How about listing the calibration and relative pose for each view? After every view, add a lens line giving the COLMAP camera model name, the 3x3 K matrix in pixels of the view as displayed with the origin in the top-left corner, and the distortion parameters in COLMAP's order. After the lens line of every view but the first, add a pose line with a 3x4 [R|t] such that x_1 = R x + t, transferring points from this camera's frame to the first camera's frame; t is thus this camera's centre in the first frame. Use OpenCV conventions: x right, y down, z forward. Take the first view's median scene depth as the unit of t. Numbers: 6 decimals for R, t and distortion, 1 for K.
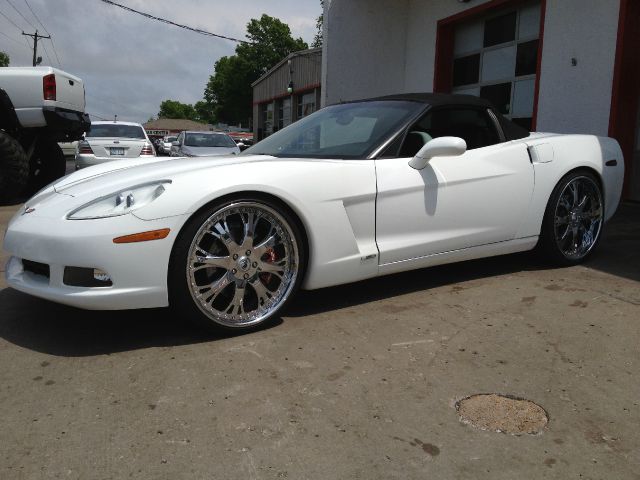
lens RADIAL K [[597.2, 0, 320.0], [0, 597.2, 240.0], [0, 0, 1]] dist [0.123824, -0.243960]
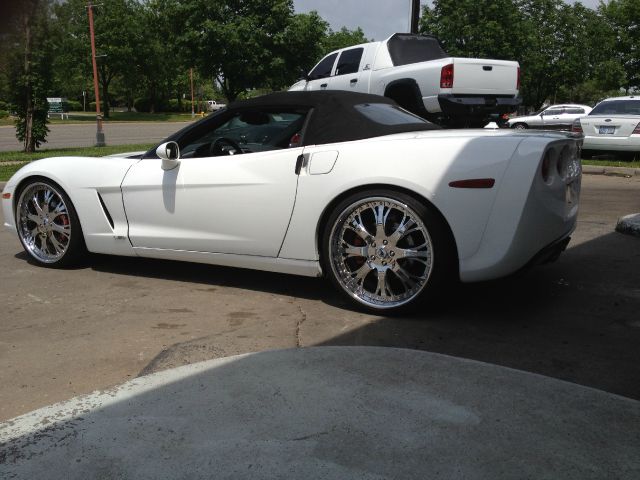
lens RADIAL K [[597.2, 0, 320.0], [0, 597.2, 240.0], [0, 0, 1]] dist [0.123824, -0.243960]
pose [[0.441233, 0.172764, -0.880606, 1.359899], [-0.128359, 0.983354, 0.128607, -0.179558], [0.888165, 0.056288, 0.456063, 0.791913]]
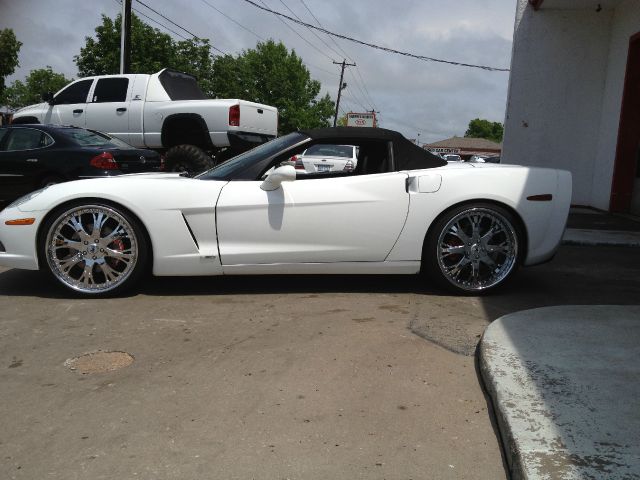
lens RADIAL K [[597.2, 0, 320.0], [0, 597.2, 240.0], [0, 0, 1]] dist [0.123824, -0.243960]
pose [[0.876986, 0.091651, -0.471694, 0.879605], [-0.105092, 0.994460, -0.002164, -0.029383], [0.468882, 0.051469, 0.881760, -0.011760]]
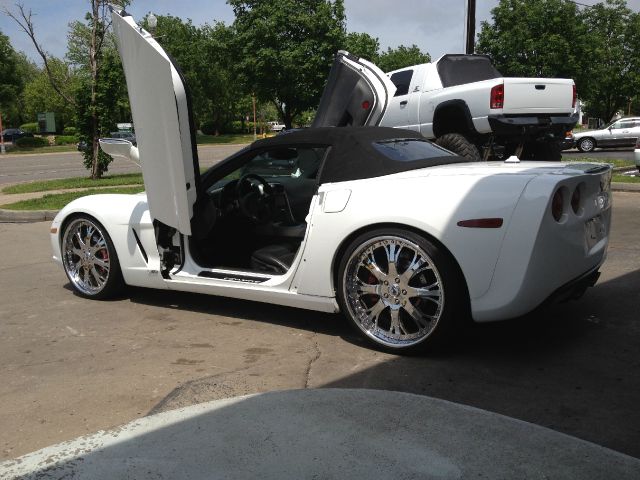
lens RADIAL K [[601.5, 0, 320.0], [0, 601.5, 240.0], [0, 0, 1]] dist [0.110959, -0.221950]
pose [[0.346477, 0.144500, -0.926862, 1.404740], [-0.110138, 0.987497, 0.112781, -0.225412], [0.931570, 0.063006, 0.358060, 0.856558]]
